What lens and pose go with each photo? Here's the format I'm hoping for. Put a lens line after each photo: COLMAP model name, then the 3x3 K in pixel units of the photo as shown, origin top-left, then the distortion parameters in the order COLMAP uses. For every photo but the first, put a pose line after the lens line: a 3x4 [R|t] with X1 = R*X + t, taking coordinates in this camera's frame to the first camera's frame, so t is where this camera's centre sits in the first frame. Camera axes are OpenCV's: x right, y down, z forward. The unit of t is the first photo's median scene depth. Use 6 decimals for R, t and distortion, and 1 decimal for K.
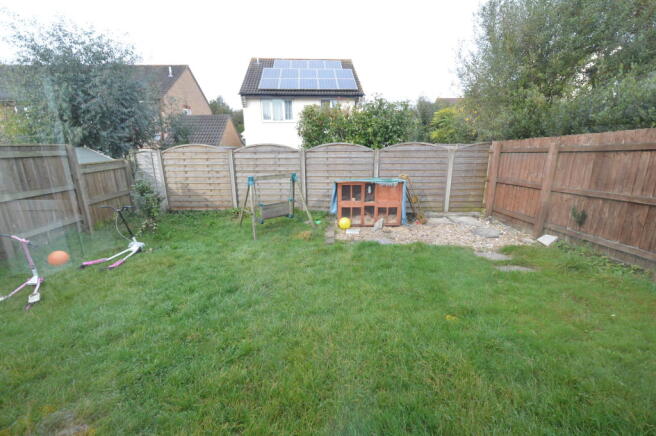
lens RADIAL K [[291.5, 0, 329.3], [0, 291.5, 217.5], [0, 0, 1]] dist [0.000875, -0.000142]
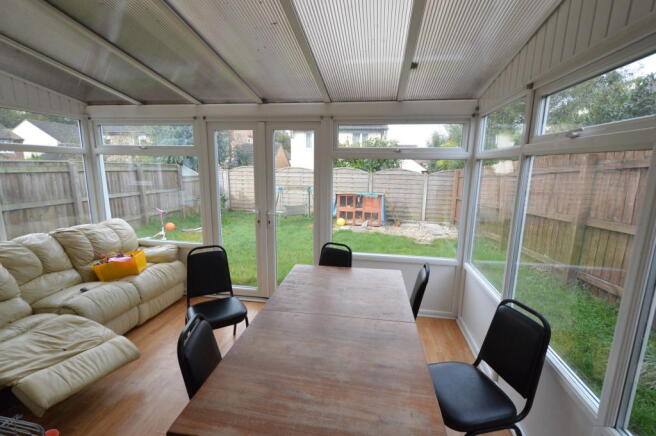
lens RADIAL K [[291.5, 0, 329.3], [0, 291.5, 217.5], [0, 0, 1]] dist [0.000875, -0.000142]
pose [[0.983135, 0.055503, -0.174256, 0.242810], [-0.069176, 0.994901, -0.073397, 0.105178], [0.169294, 0.084214, 0.981961, -0.425949]]
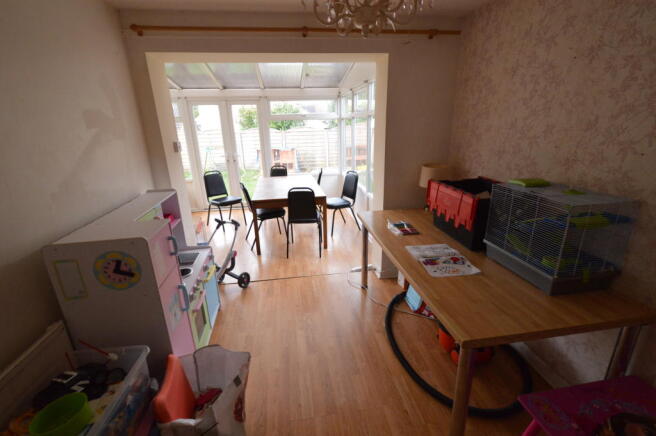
lens RADIAL K [[291.5, 0, 329.3], [0, 291.5, 217.5], [0, 0, 1]] dist [0.000875, -0.000142]
pose [[0.991461, -0.055525, 0.117991, 0.220763], [0.049525, 0.997355, 0.053192, 0.213637], [-0.120633, -0.046894, 0.991589, -0.824629]]
